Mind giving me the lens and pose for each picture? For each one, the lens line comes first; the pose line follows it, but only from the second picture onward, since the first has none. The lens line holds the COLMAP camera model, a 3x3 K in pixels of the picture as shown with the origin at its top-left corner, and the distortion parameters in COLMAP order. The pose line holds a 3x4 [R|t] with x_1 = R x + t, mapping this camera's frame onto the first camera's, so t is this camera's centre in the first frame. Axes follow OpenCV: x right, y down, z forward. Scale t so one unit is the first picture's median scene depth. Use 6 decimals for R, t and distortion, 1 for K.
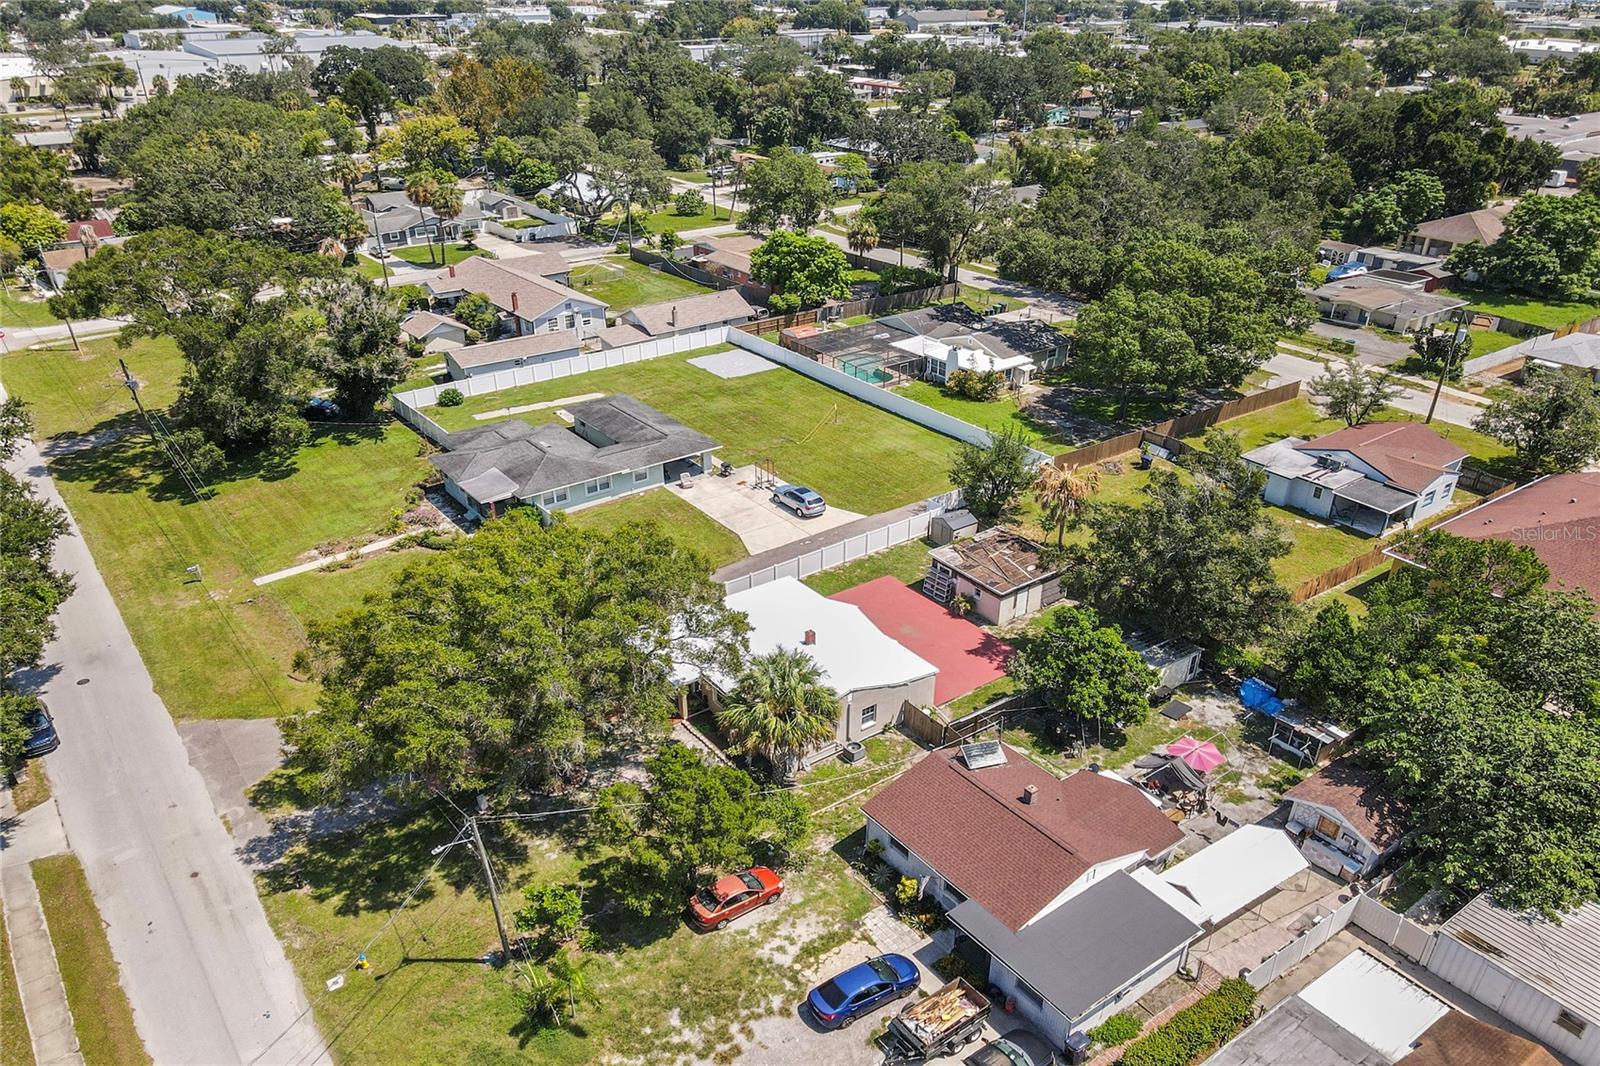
lens RADIAL K [[1176.4, 0, 793.1], [0, 1176.4, 542.5], [0, 0, 1]] dist [-0.003068, 0.005681]
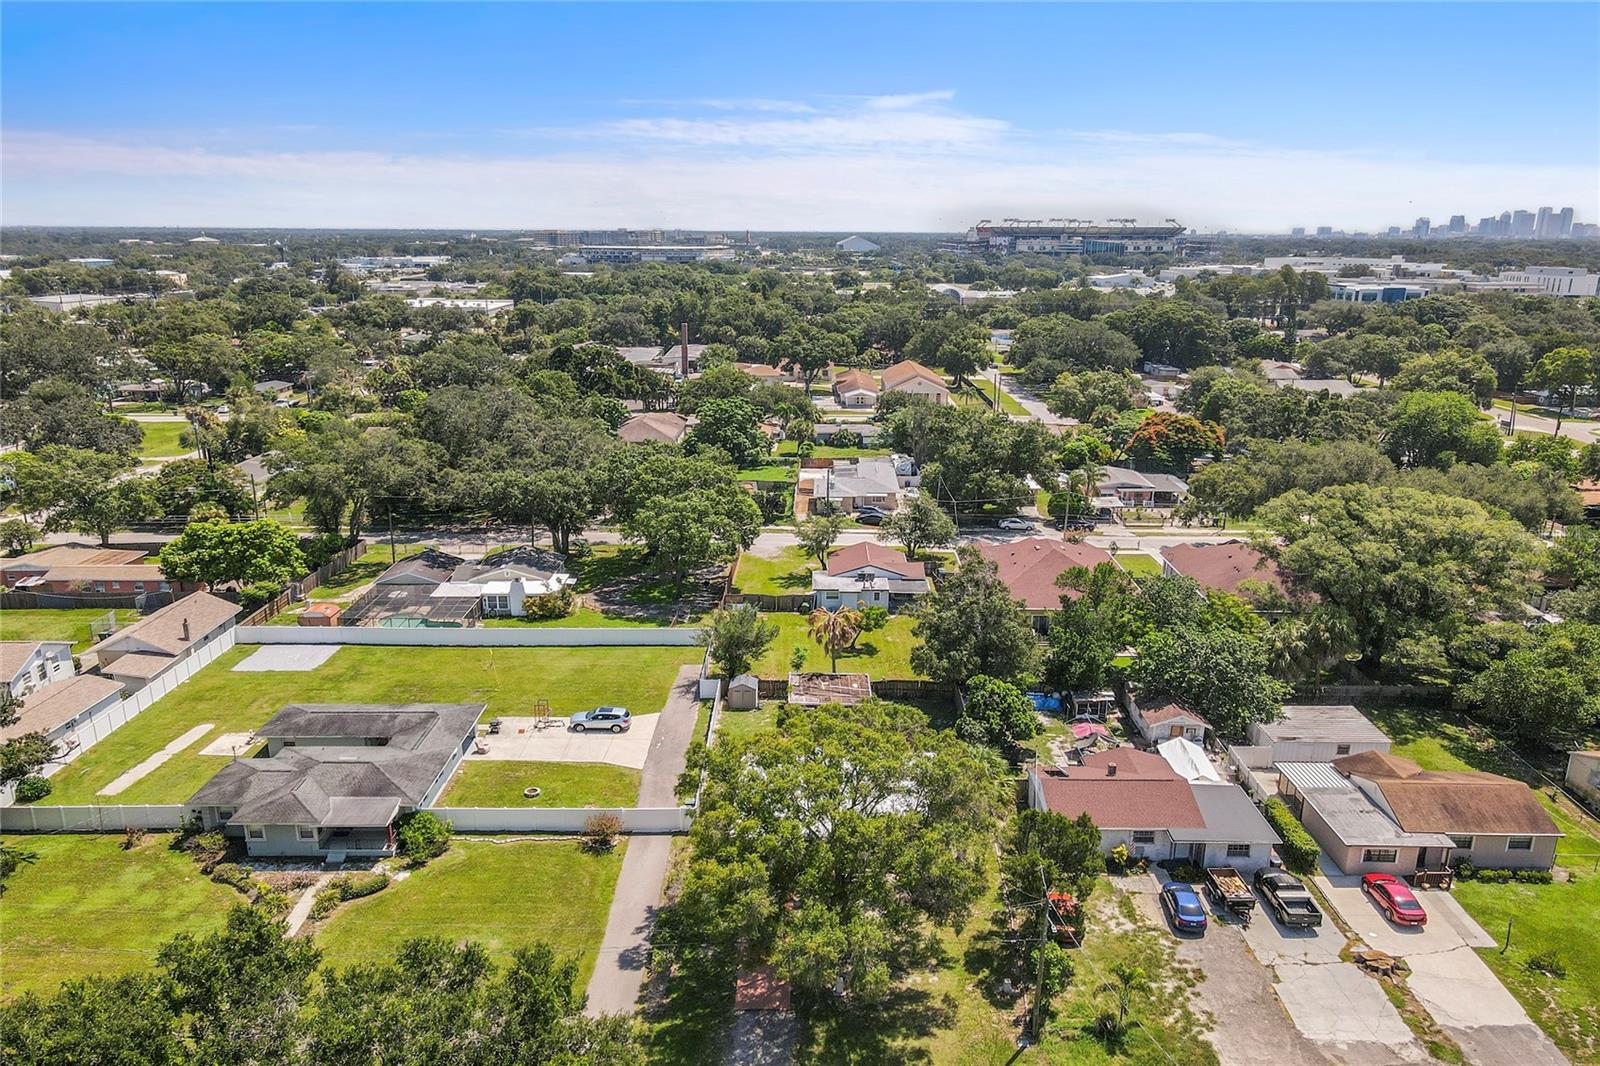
lens RADIAL K [[1176.4, 0, 793.1], [0, 1176.4, 542.5], [0, 0, 1]] dist [-0.003068, 0.005681]
pose [[0.610726, -0.204088, 0.765090, -0.539548], [0.353364, 0.934915, -0.032681, -0.072852], [-0.708624, 0.290315, 0.643094, 0.113822]]
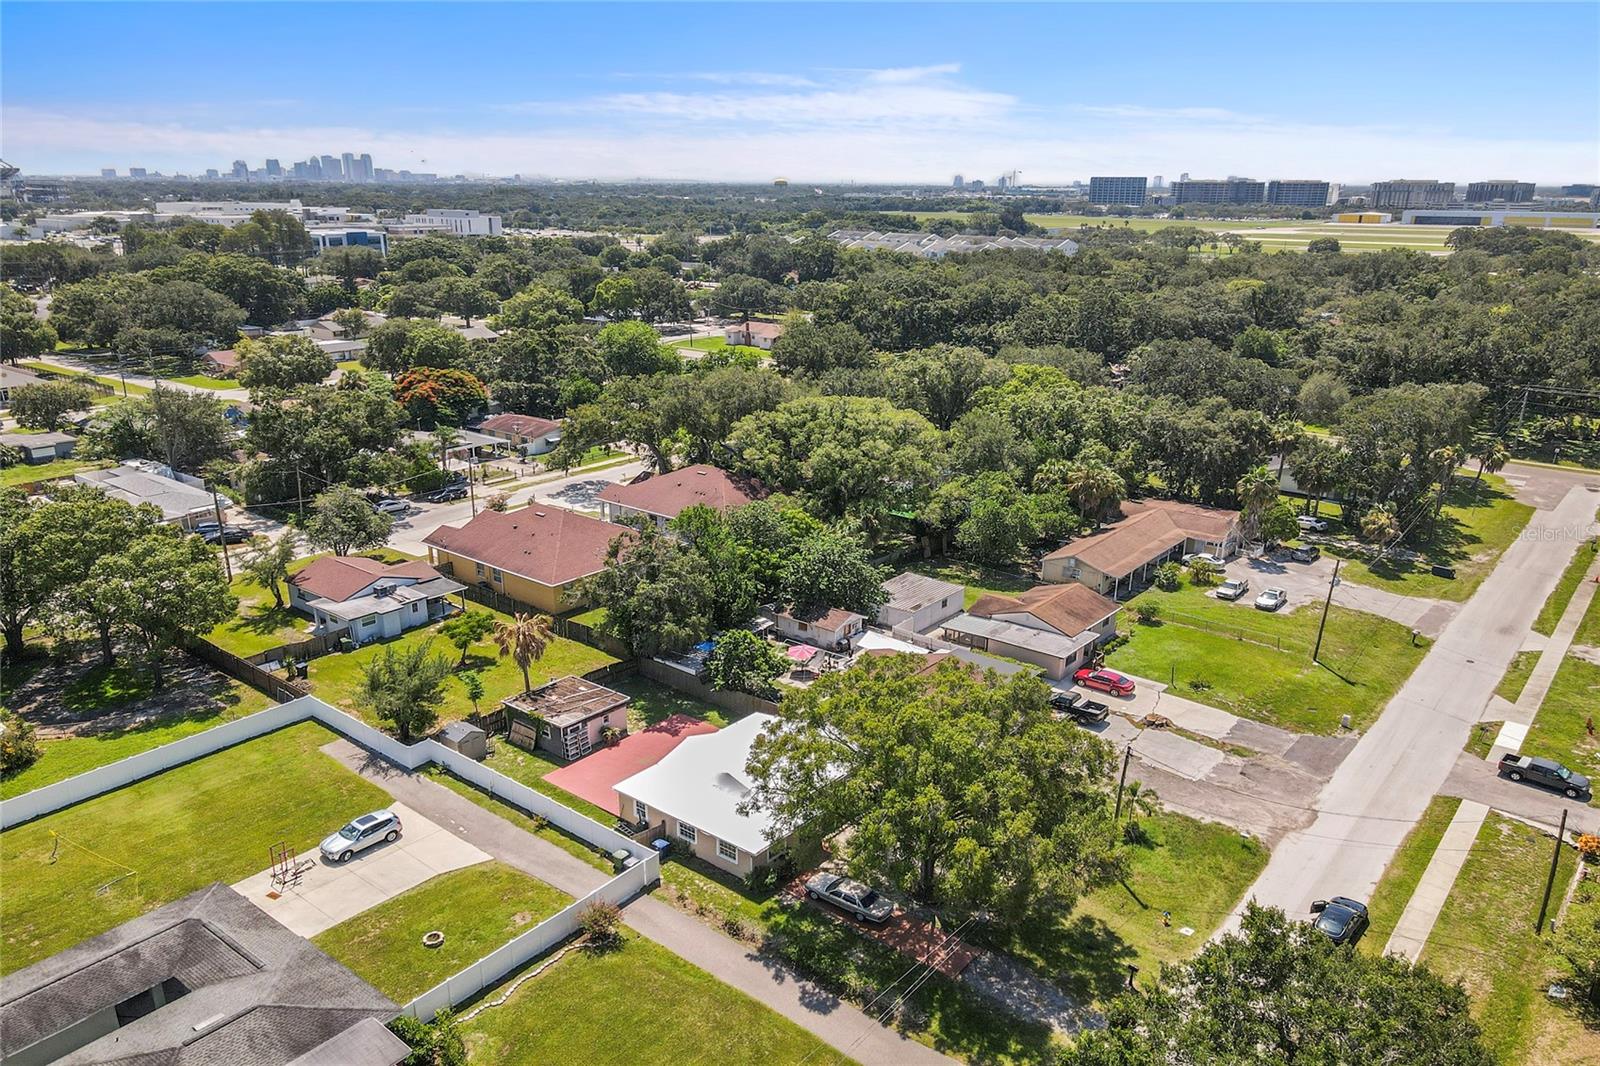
lens RADIAL K [[1178.6, 0, 800.0], [0, 1178.6, 533.0], [0, 0, 1]] dist [0.007855, 0.011721]
pose [[-0.244474, -0.282552, 0.927576, -0.620352], [0.428389, 0.826711, 0.364735, -0.305218], [-0.869894, 0.486531, -0.081067, 0.559014]]
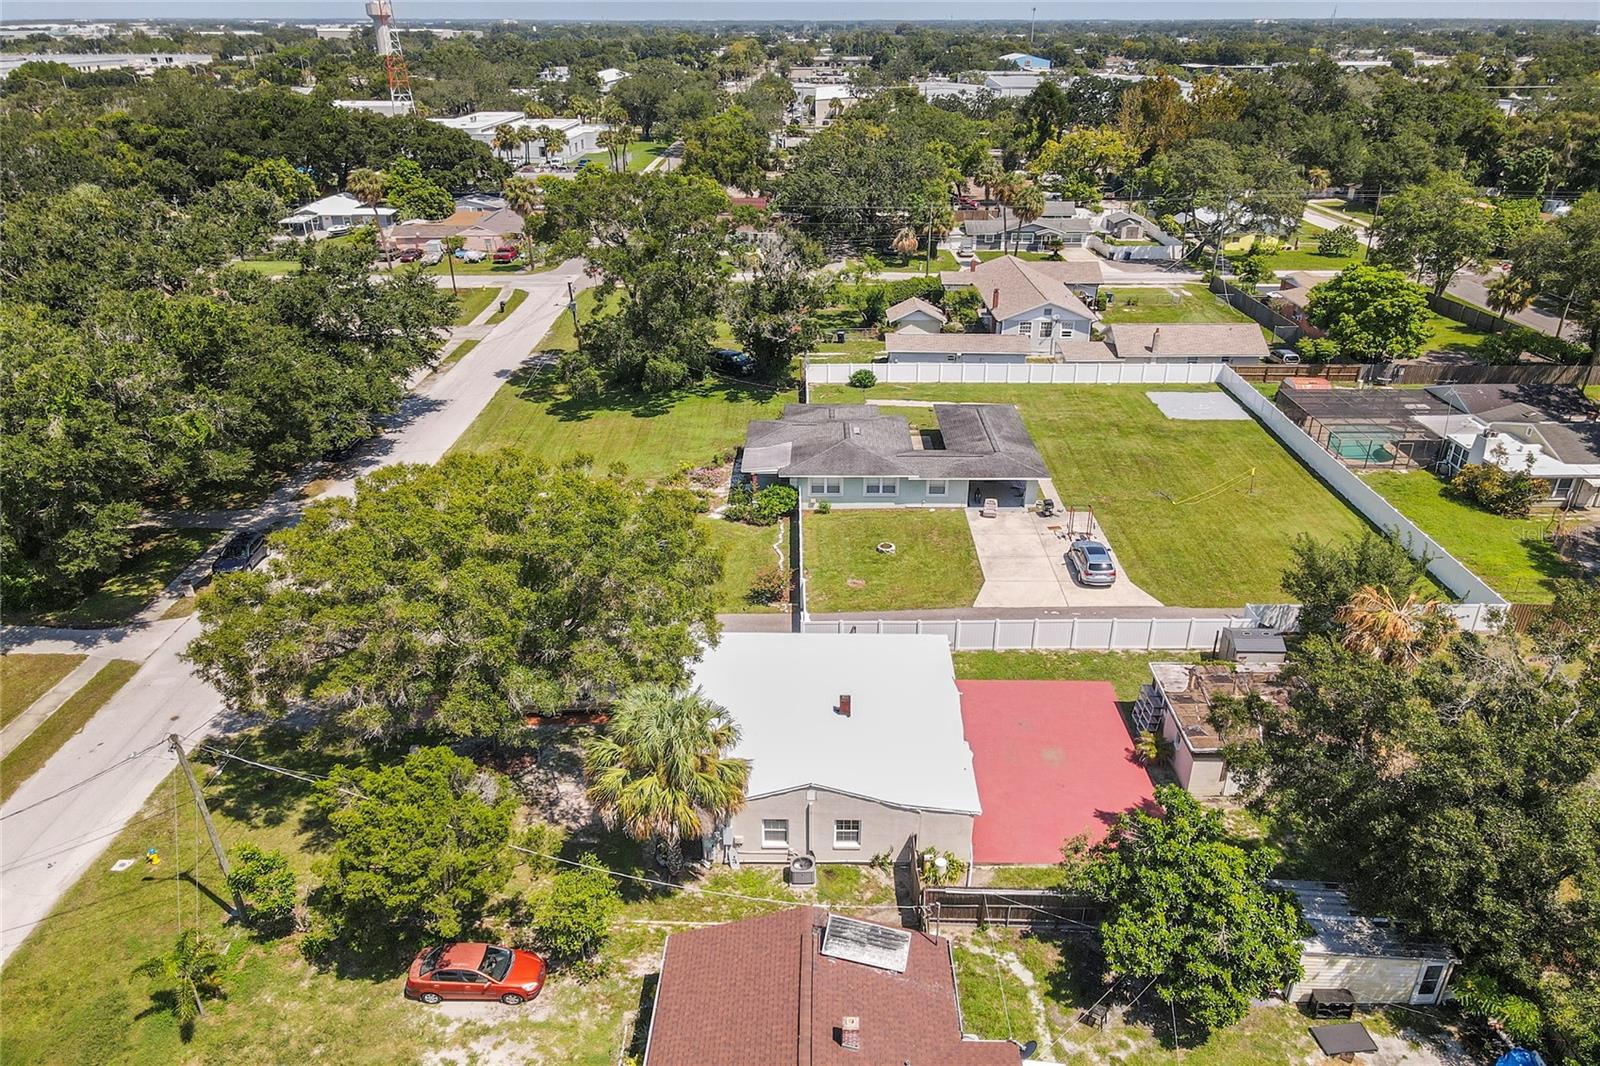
lens RADIAL K [[1178.6, 0, 800.0], [0, 1178.6, 533.0], [0, 0, 1]] dist [0.007855, 0.011721]
pose [[0.798339, 0.241021, -0.551873, 0.214142], [-0.269519, 0.962513, 0.030475, -0.021262], [0.538530, 0.124410, 0.833371, 0.211042]]
